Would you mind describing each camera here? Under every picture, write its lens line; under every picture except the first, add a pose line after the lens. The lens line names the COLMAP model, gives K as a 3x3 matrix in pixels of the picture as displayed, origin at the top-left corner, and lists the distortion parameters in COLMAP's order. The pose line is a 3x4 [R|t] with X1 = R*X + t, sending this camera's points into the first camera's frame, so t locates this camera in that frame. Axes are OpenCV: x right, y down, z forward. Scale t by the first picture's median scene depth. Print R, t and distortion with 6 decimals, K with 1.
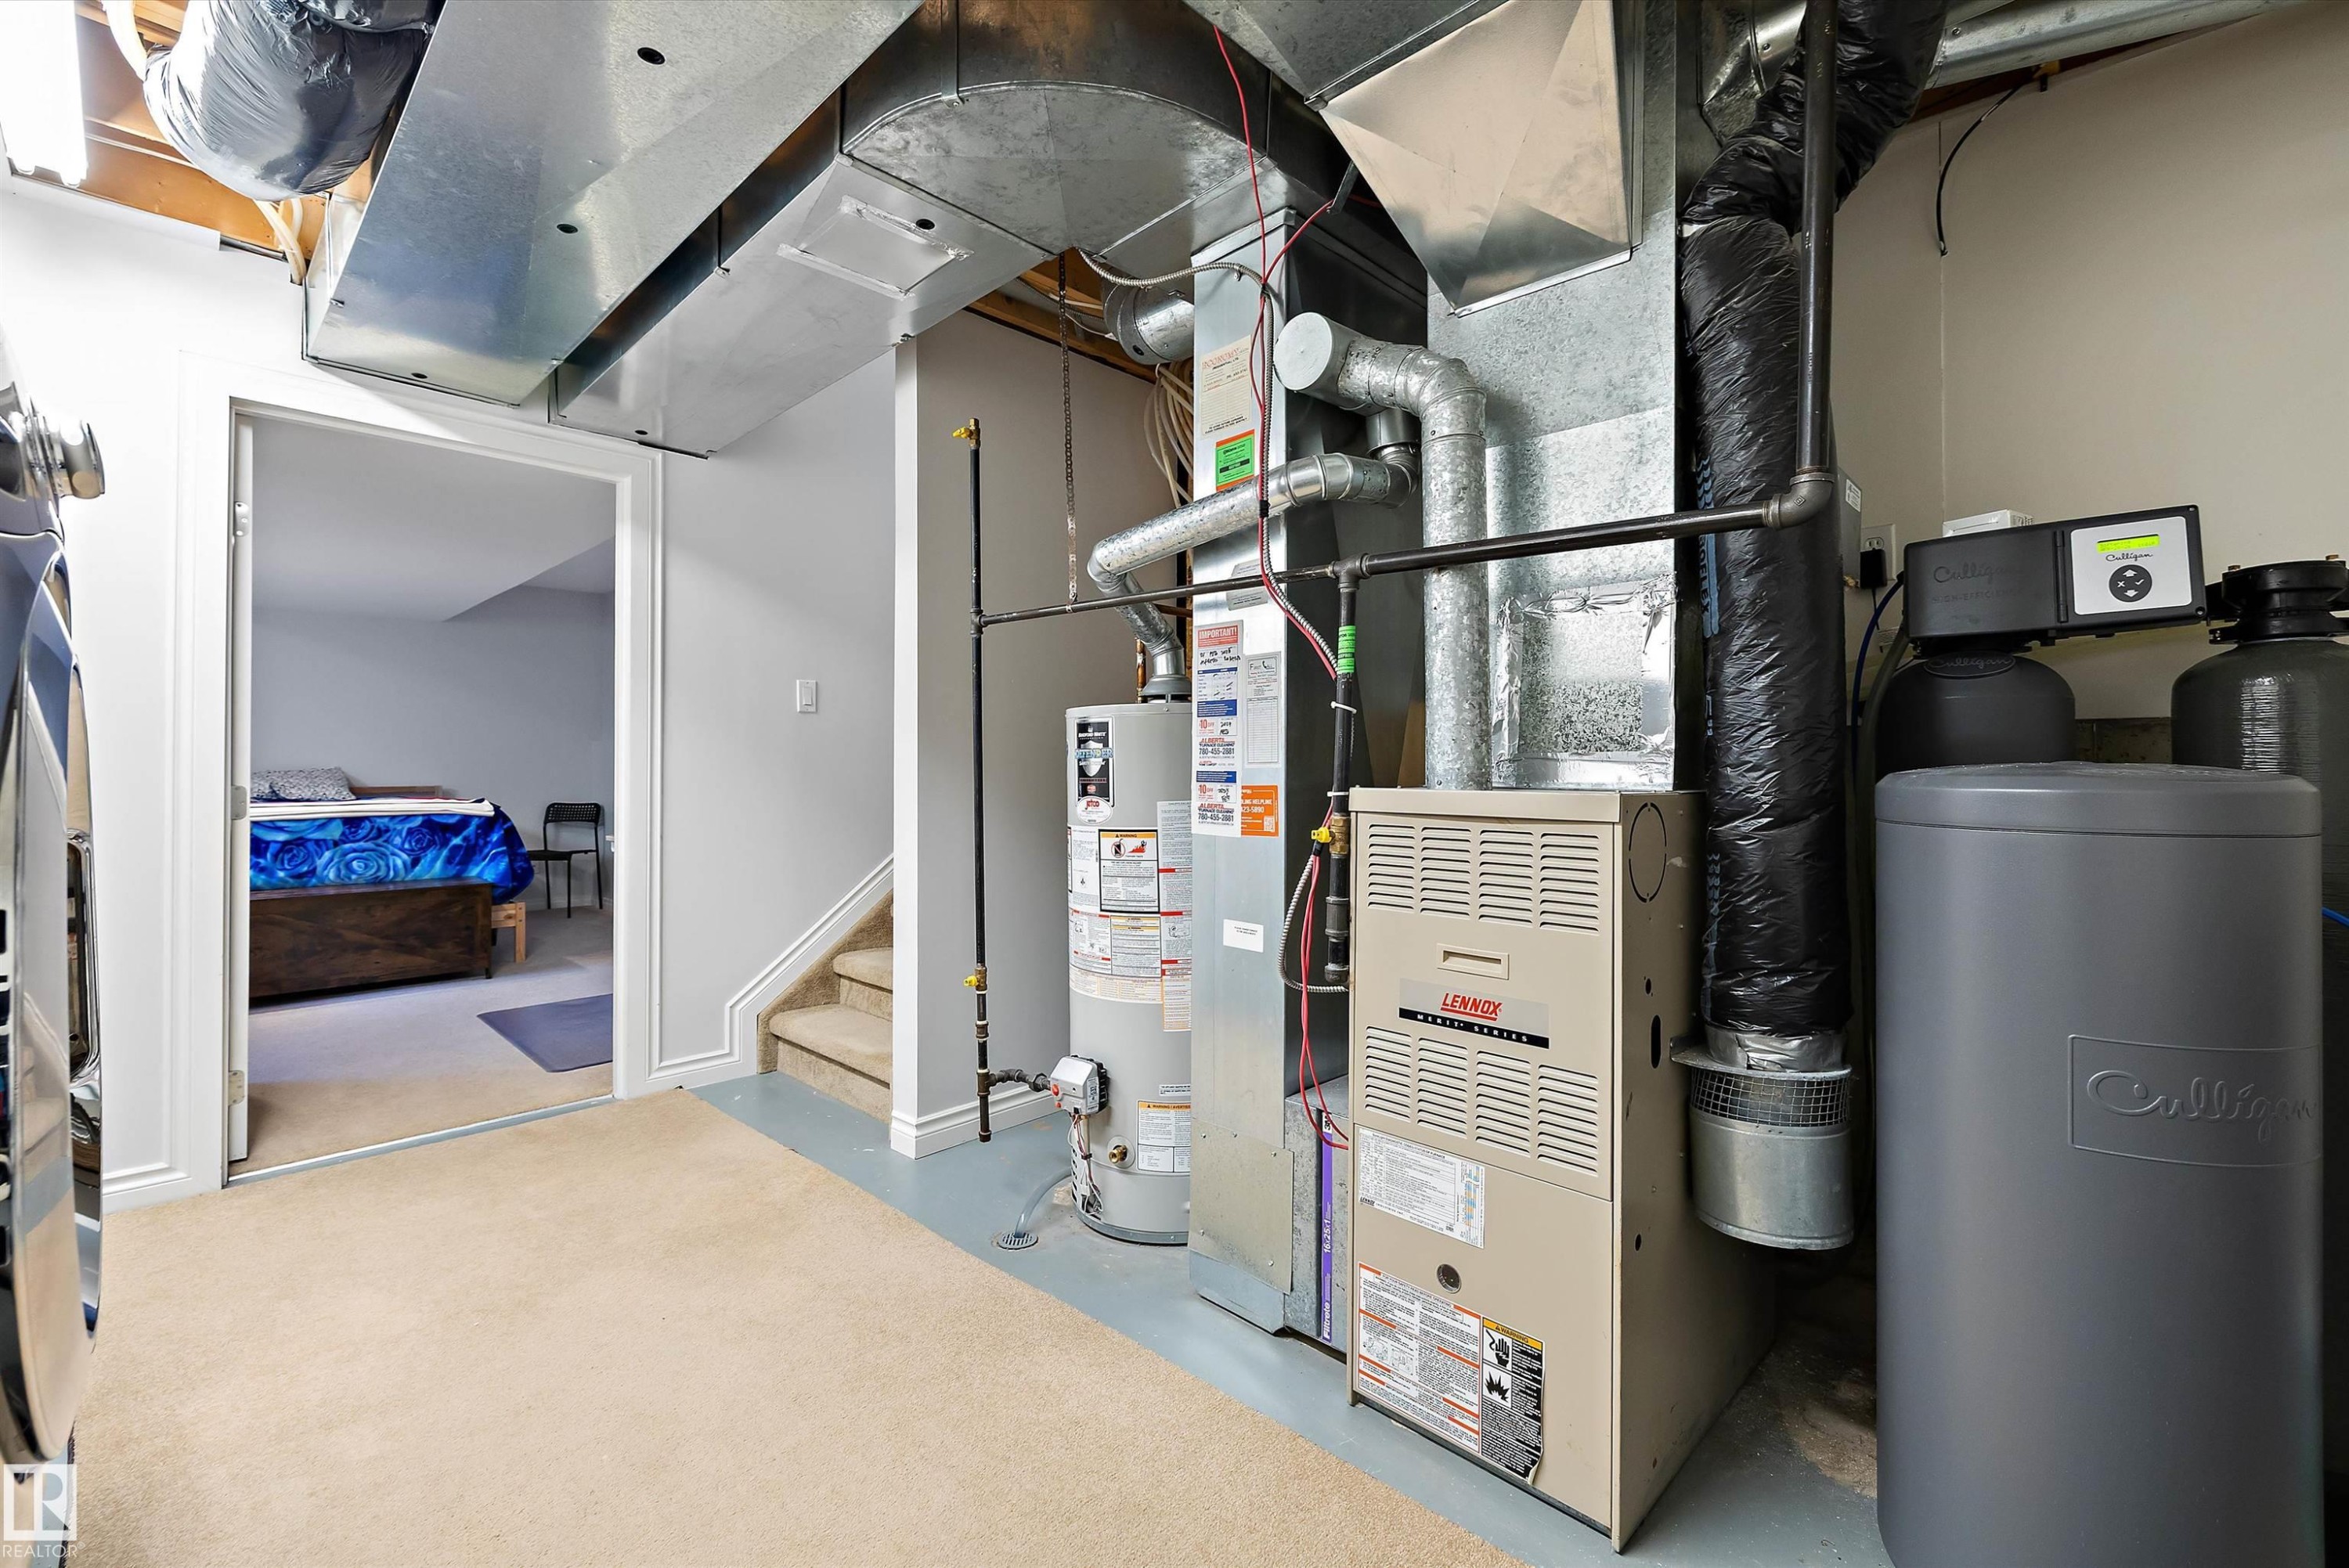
lens RADIAL K [[996.3, 0, 1177.2], [0, 996.3, 753.5], [0, 0, 1]] dist [0.000983, 0.000264]
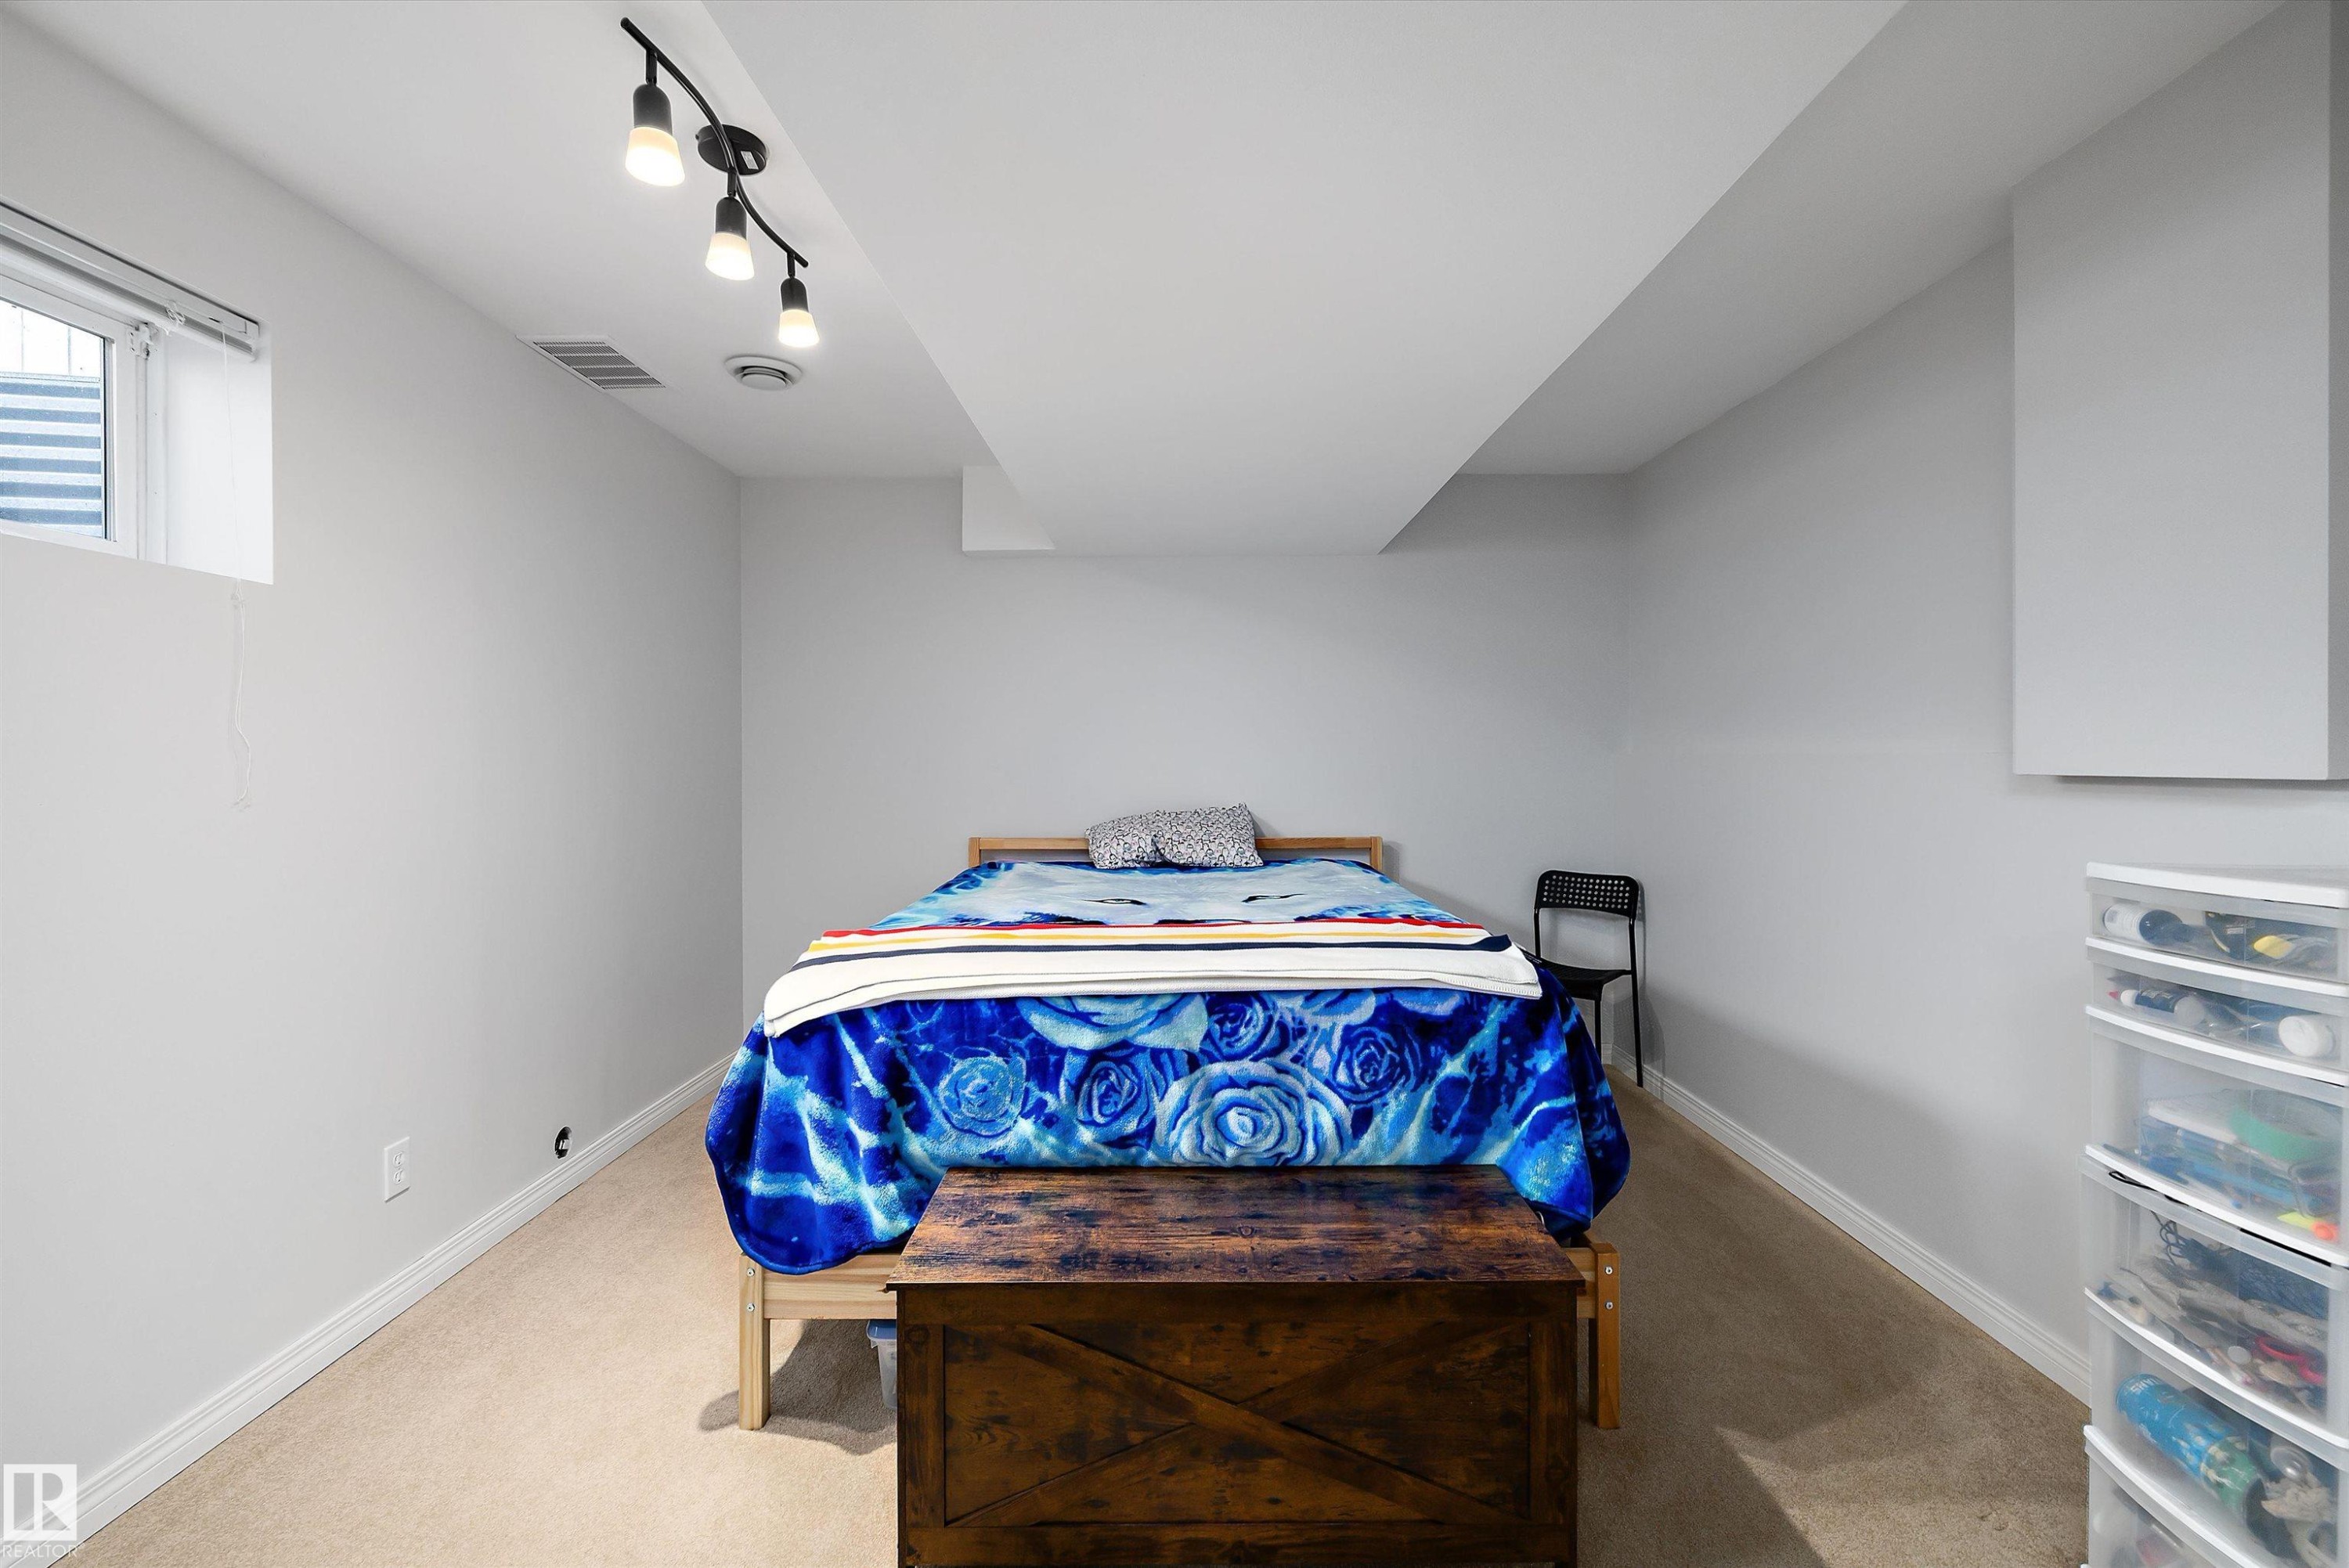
lens RADIAL K [[996.3, 0, 1177.2], [0, 996.3, 753.5], [0, 0, 1]] dist [0.000983, 0.000264]
pose [[0.692270, -0.003269, -0.721631, -0.554079], [0.010236, 0.999934, 0.005290, -0.028294], [0.721566, -0.011049, 0.692258, 0.709139]]
